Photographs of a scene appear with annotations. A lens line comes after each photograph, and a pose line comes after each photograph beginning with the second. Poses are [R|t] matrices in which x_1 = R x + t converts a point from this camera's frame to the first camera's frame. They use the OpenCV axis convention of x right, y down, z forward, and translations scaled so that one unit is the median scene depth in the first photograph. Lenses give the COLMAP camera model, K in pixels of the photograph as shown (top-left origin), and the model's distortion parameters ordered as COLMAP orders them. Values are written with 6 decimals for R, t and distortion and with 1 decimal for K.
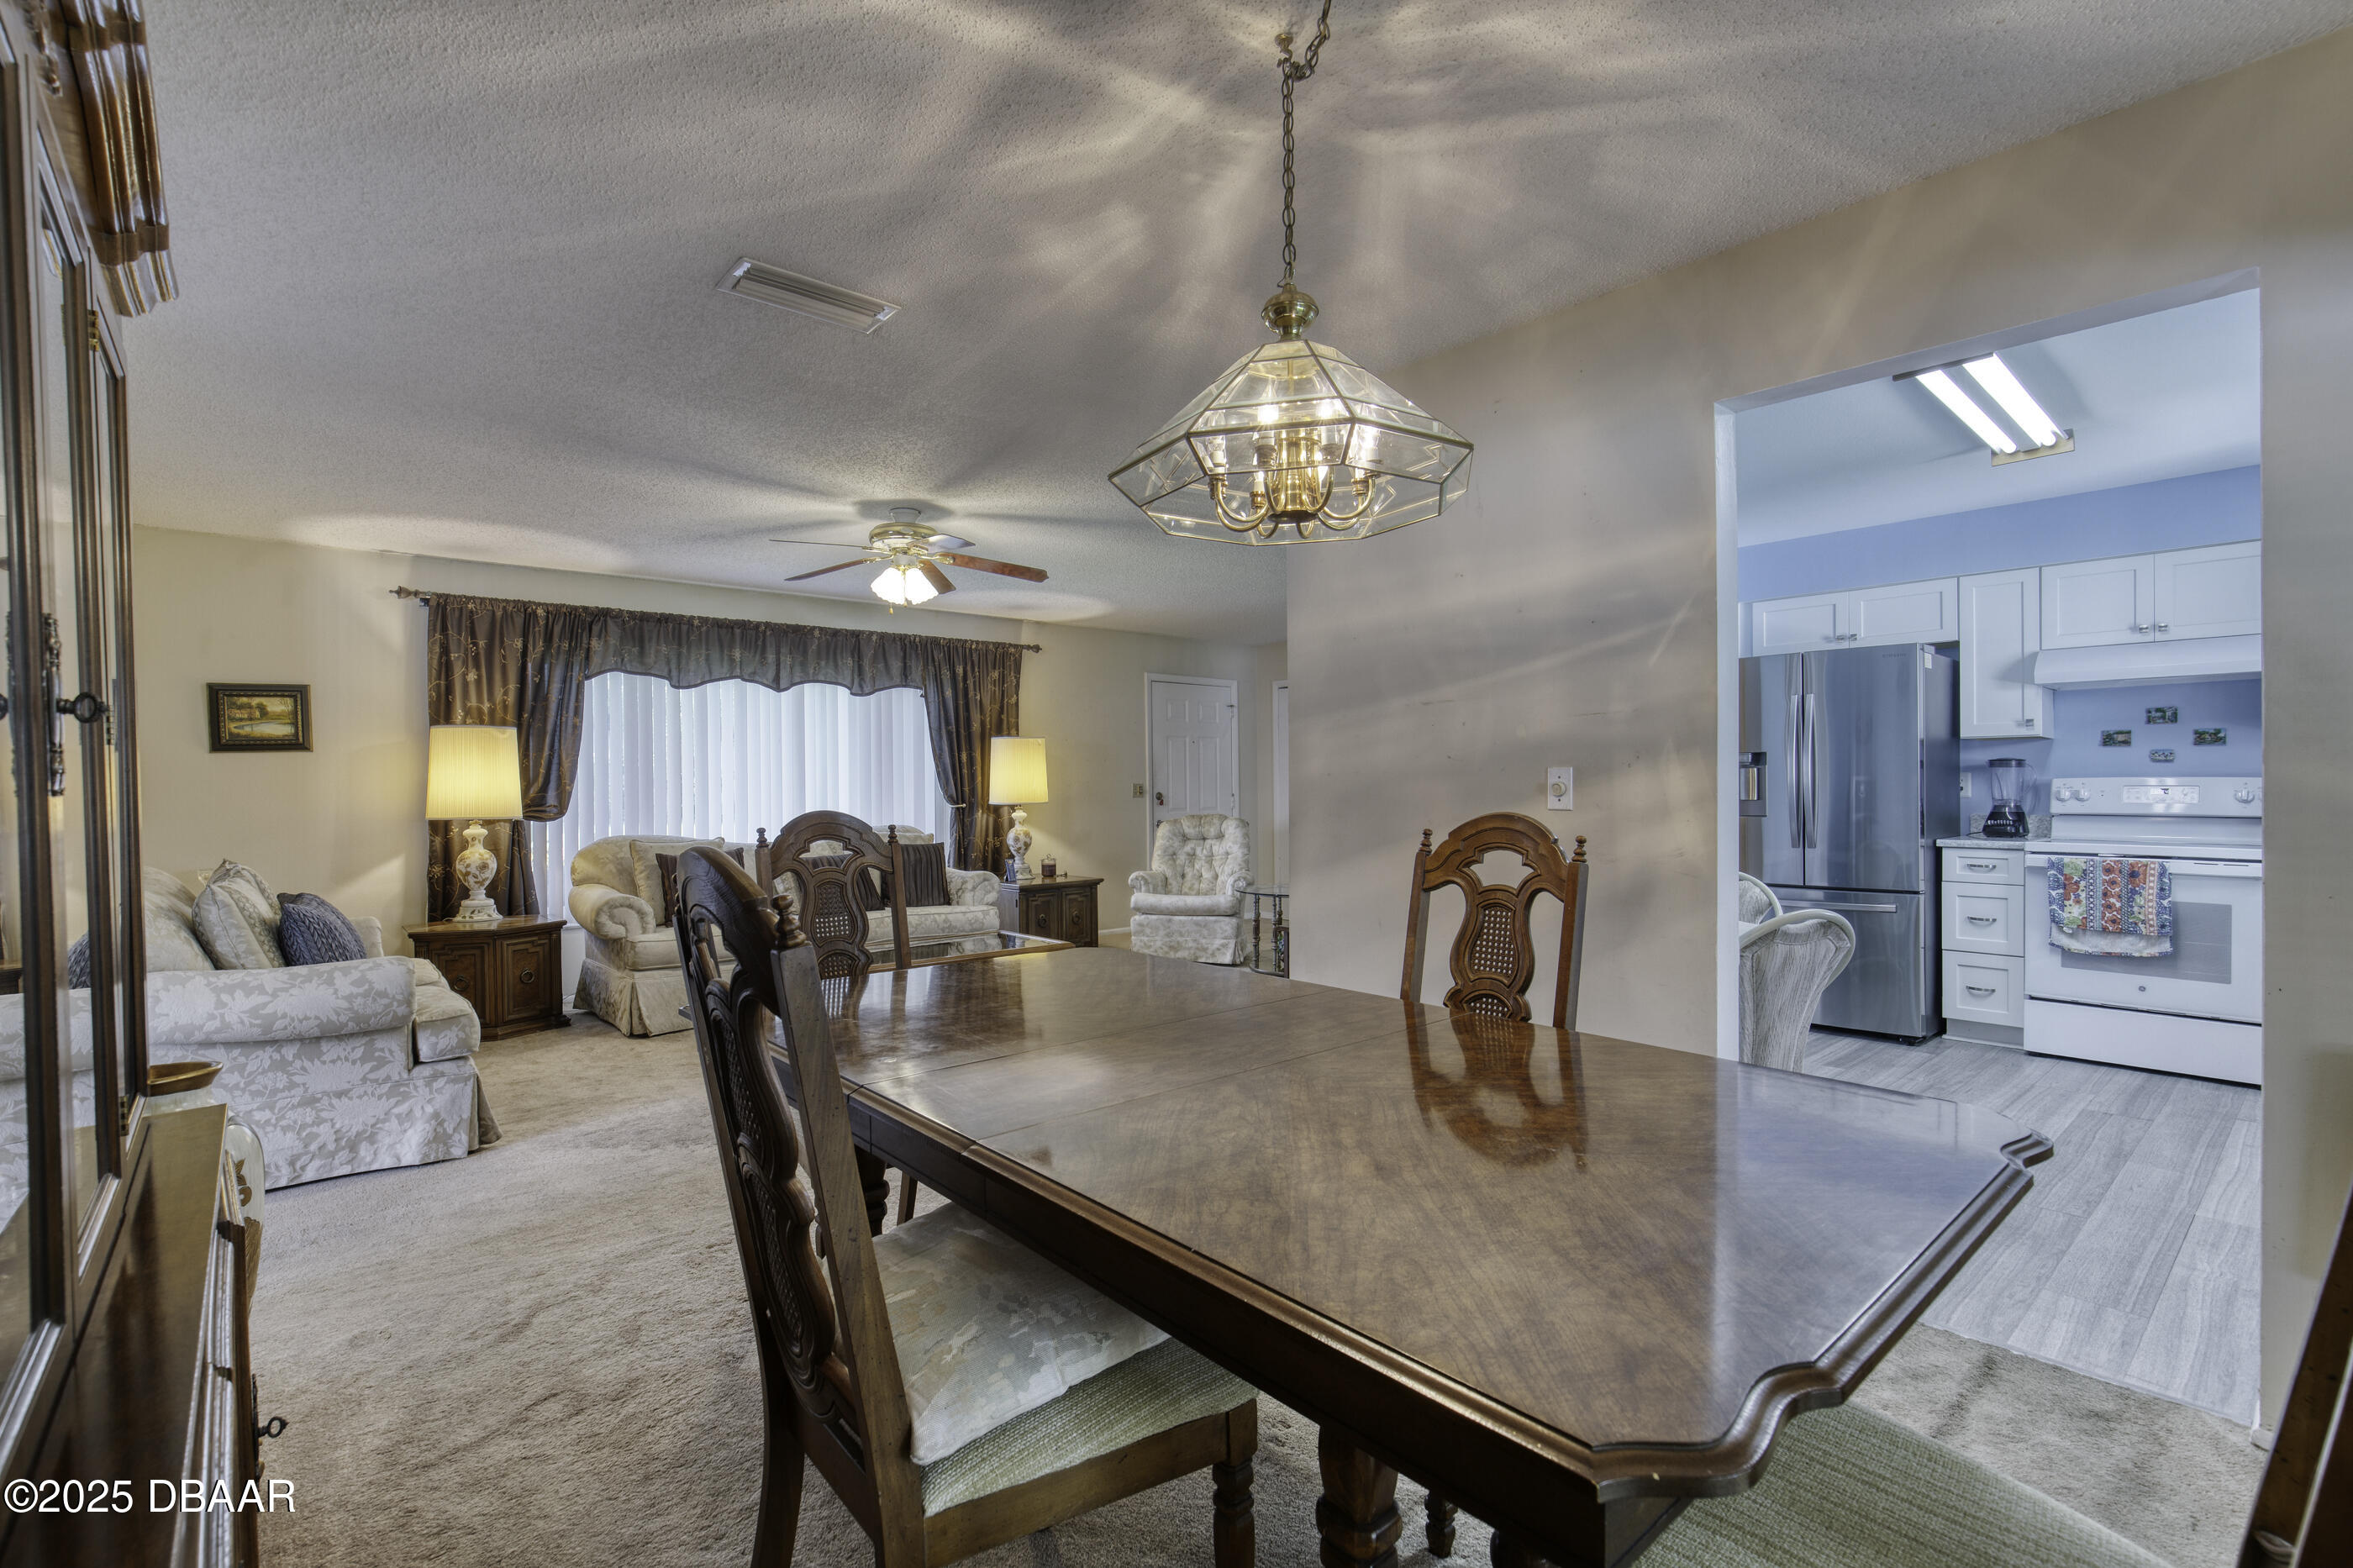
lens RADIAL K [[1071.4, 0, 1170.4], [0, 1071.4, 771.6], [0, 0, 1]] dist [-0.044796, 0.015615]
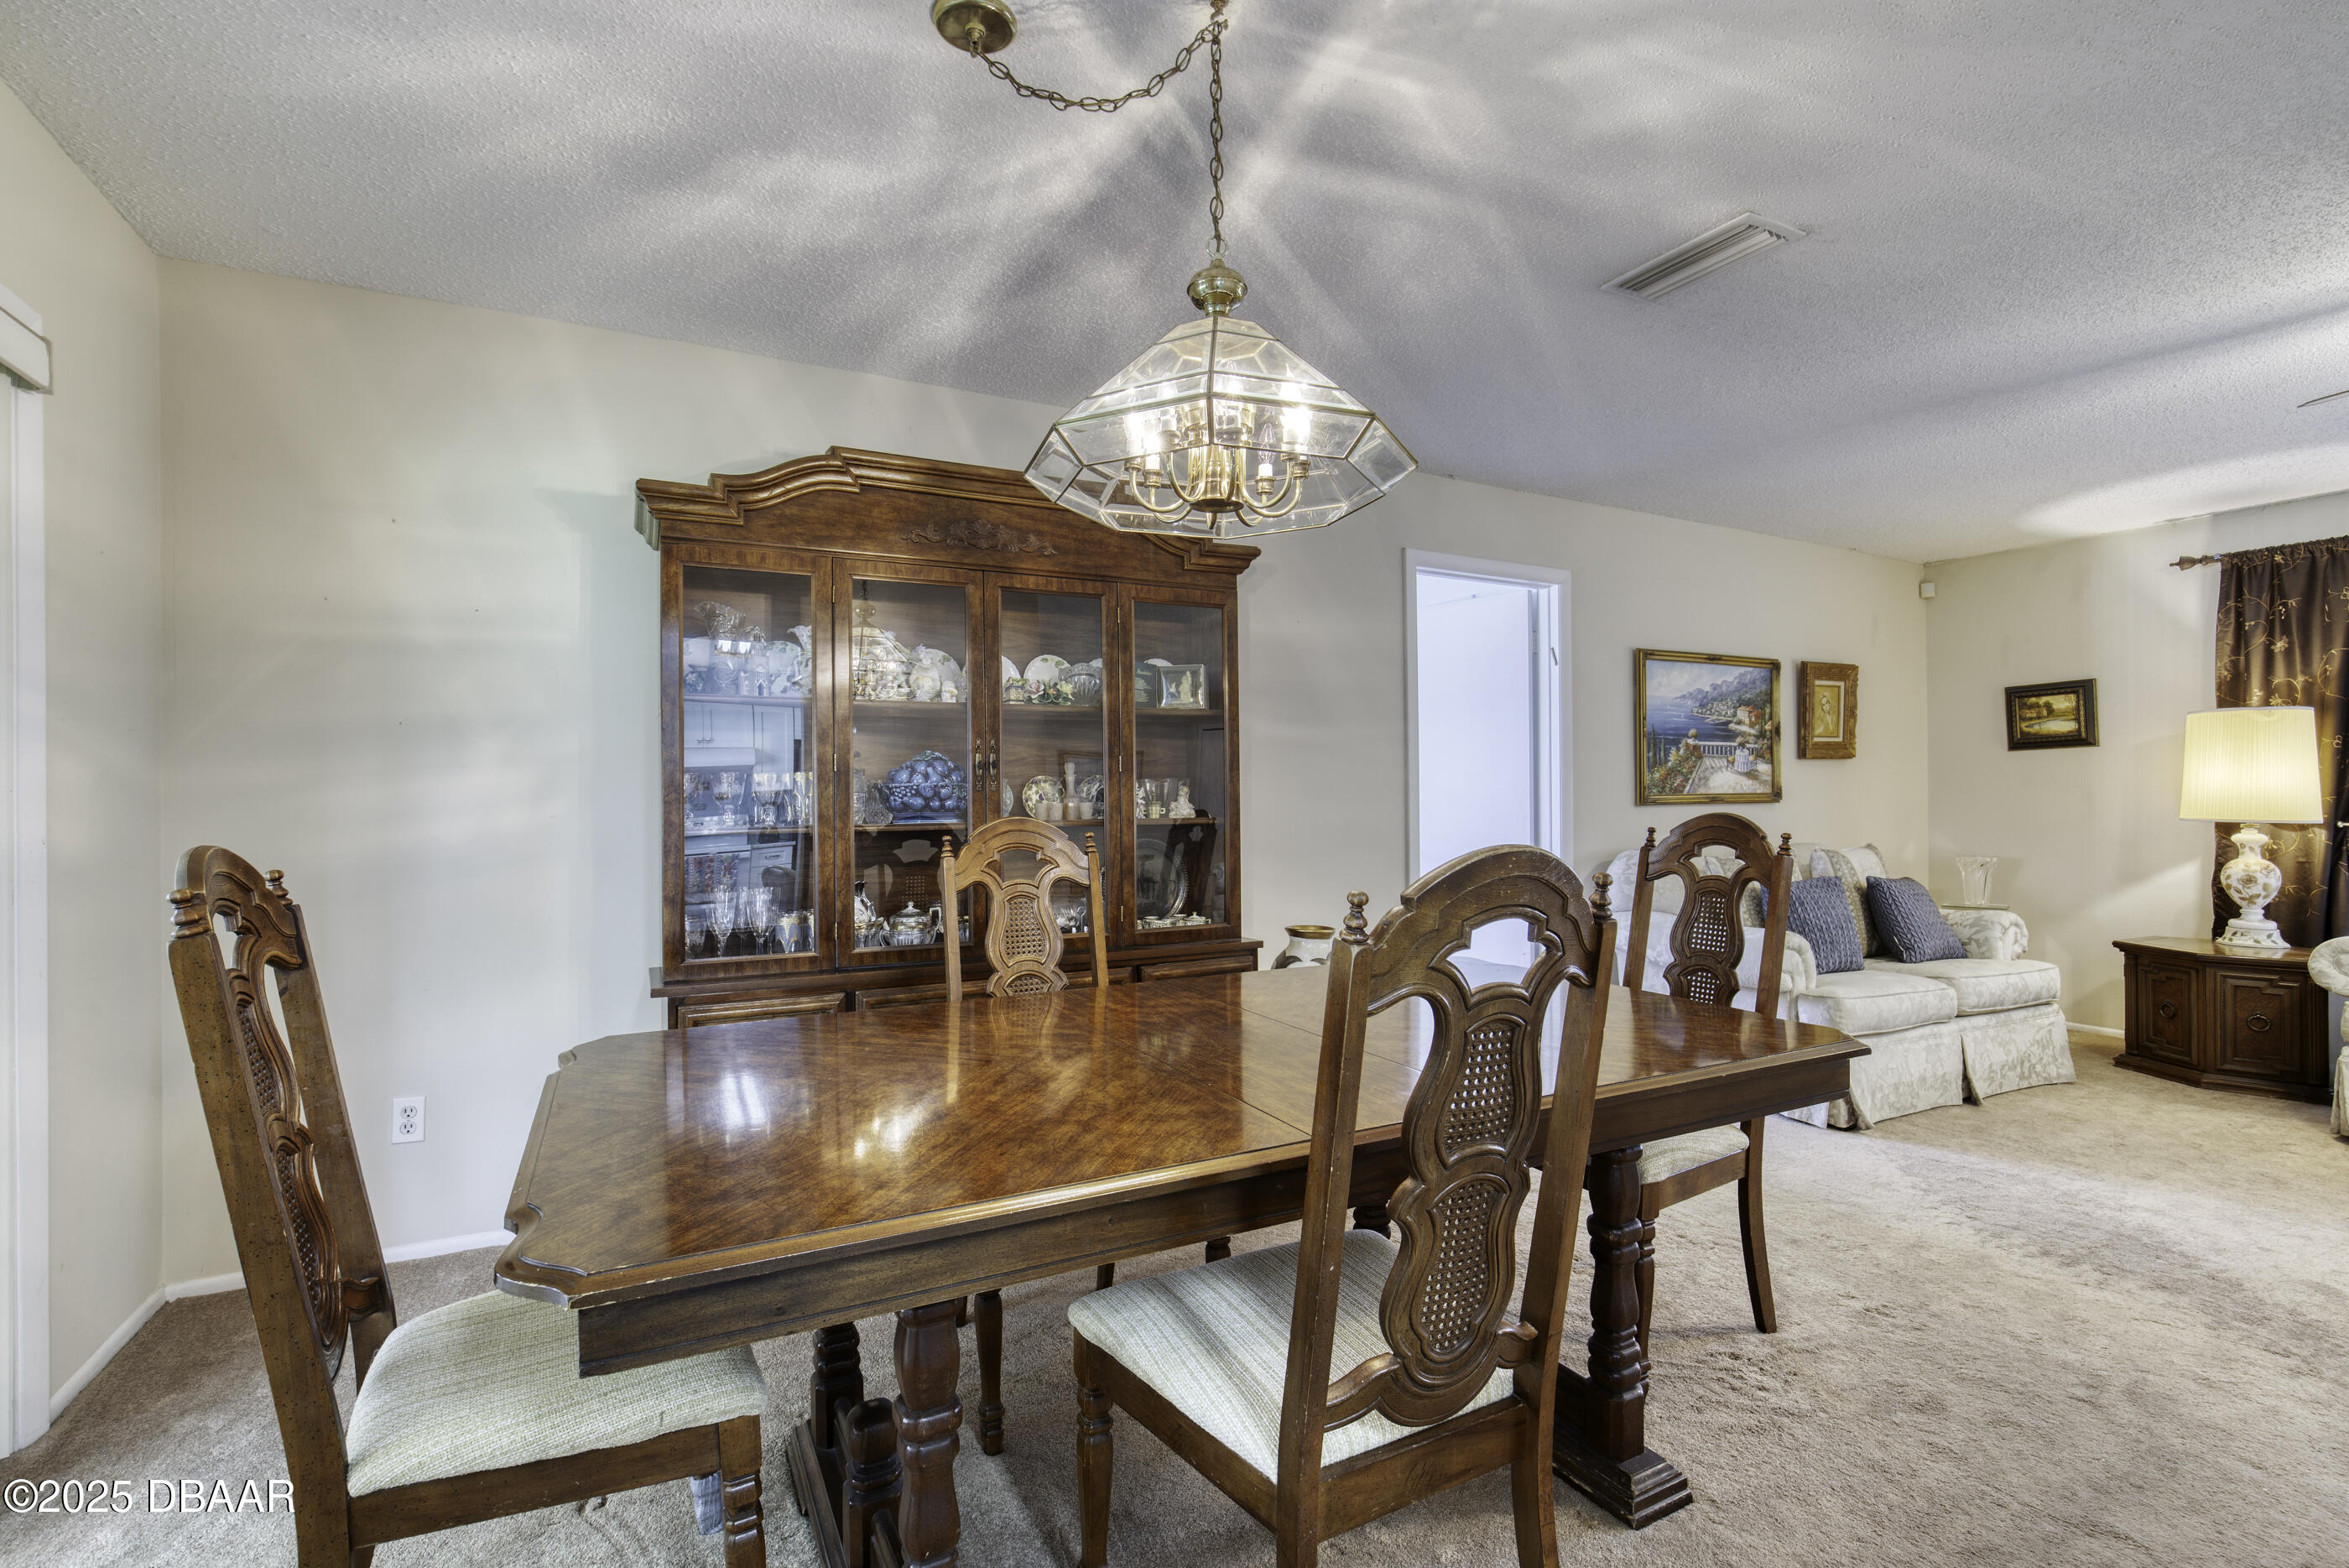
lens RADIAL K [[1059.6, 0, 1174.5], [0, 1059.6, 784.0], [0, 0, 1]] dist [-0.015636, -0.000006]
pose [[-0.238366, 0.005144, -0.971162, 0.301724], [0.017074, 0.999854, 0.001105, 0.000360], [0.971025, -0.016319, -0.238419, 0.348145]]
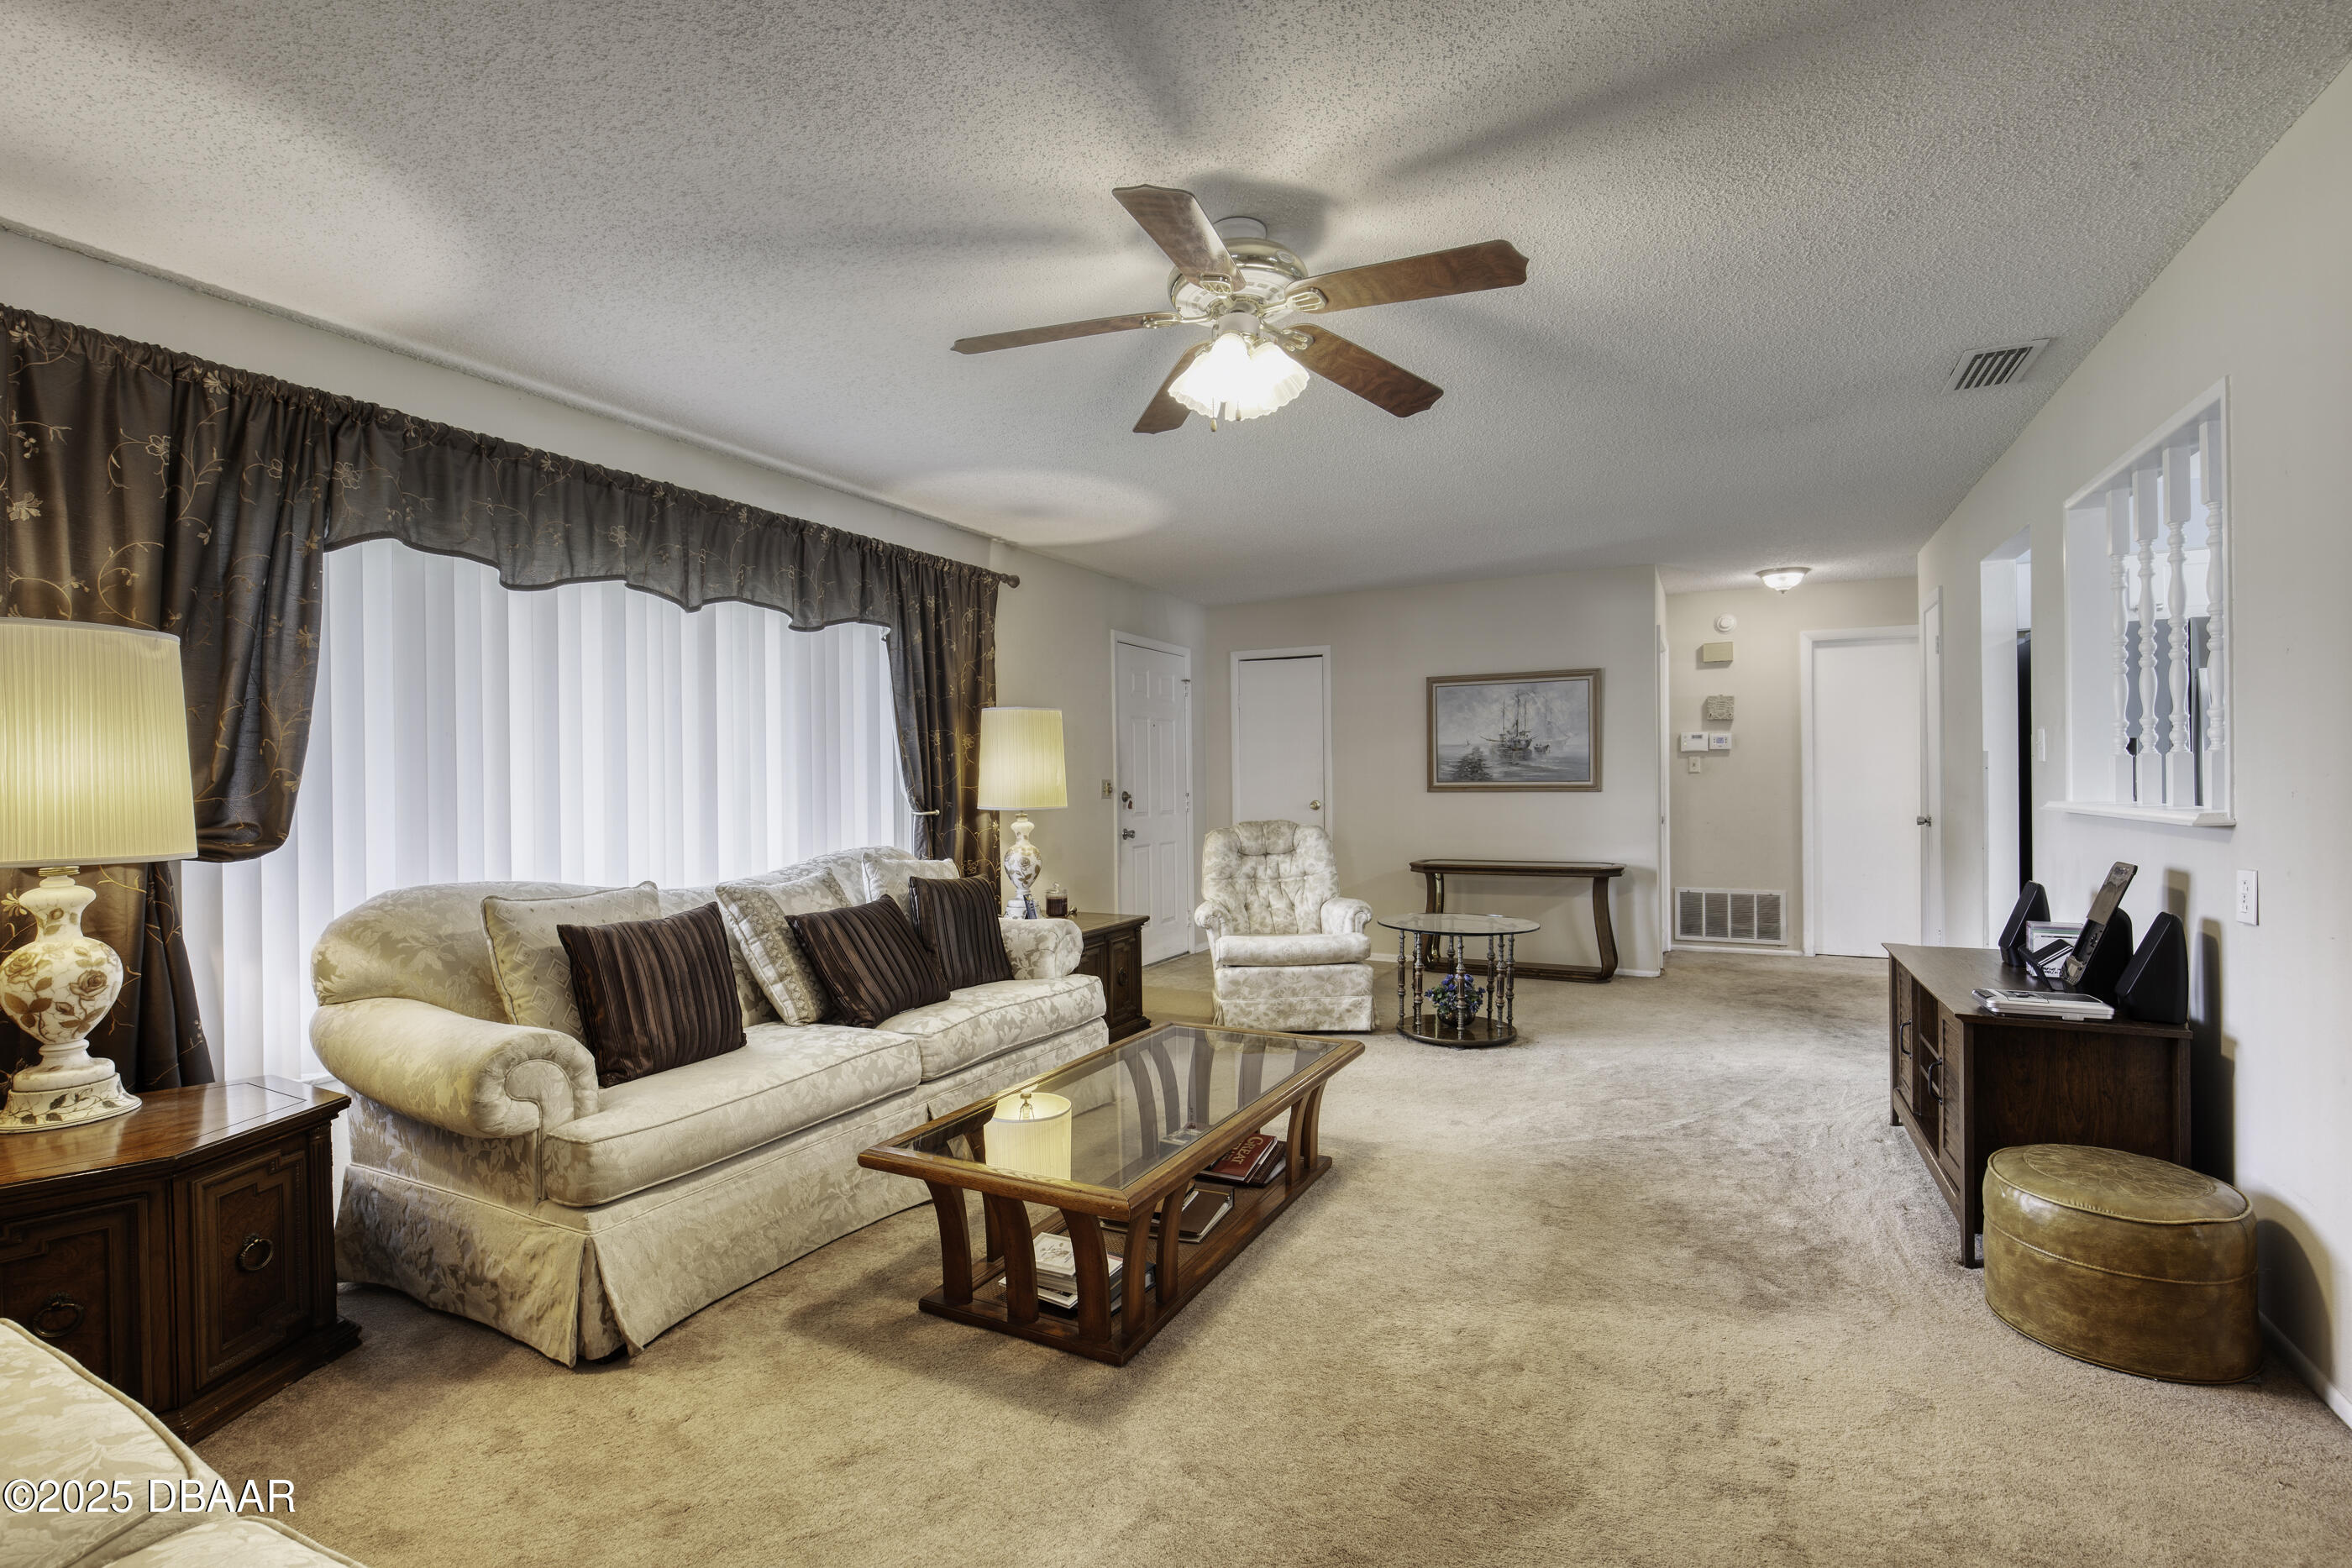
lens RADIAL K [[1070.9, 0, 1169.9], [0, 1070.9, 771.6], [0, 0, 1]] dist [-0.044796, 0.015615]
pose [[0.929949, 0.002532, 0.367681, -0.382066], [-0.001987, 0.999996, -0.001861, 0.010043], [-0.367684, 0.001001, 0.929950, 0.446648]]
